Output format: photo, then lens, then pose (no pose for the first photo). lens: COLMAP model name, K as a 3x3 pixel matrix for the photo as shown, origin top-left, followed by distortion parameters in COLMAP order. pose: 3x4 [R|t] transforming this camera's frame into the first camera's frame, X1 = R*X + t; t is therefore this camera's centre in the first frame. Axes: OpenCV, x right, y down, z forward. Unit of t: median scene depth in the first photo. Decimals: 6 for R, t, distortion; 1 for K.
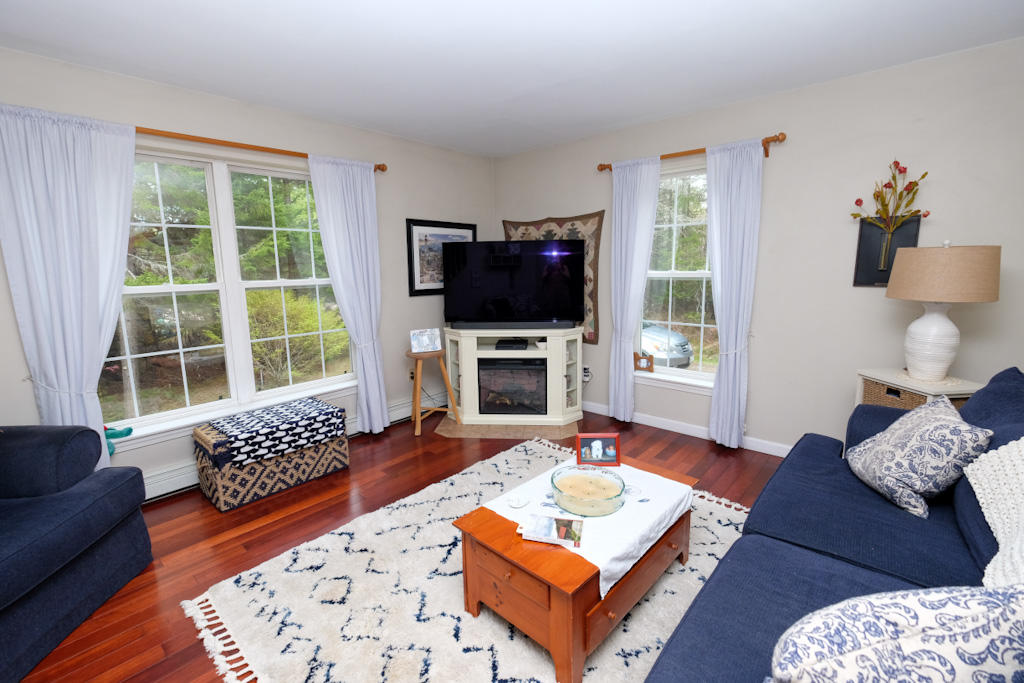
lens RADIAL K [[457.4, 0, 506.9], [0, 457.4, 337.7], [0, 0, 1]] dist [-0.004413, 0.000507]
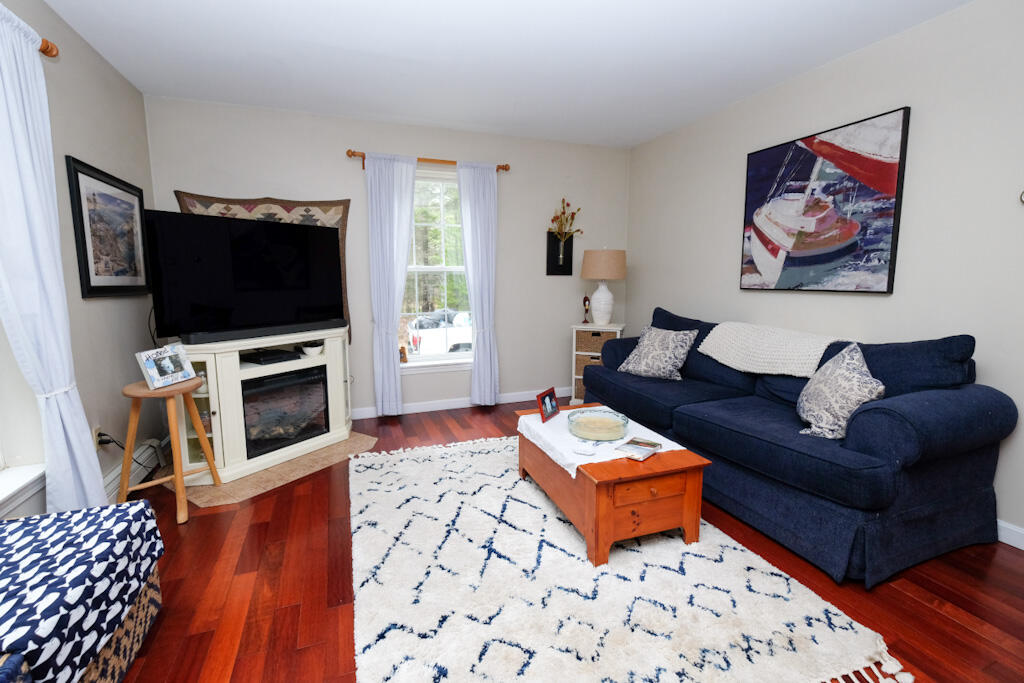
lens RADIAL K [[457.4, 0, 507.5], [0, 457.4, 337.5], [0, 0, 1]] dist [-0.004413, 0.000507]
pose [[0.451417, -0.103132, 0.886333, -0.523514], [0.142215, 0.988917, 0.042637, 0.007507], [-0.880907, 0.106803, 0.461081, 0.325999]]
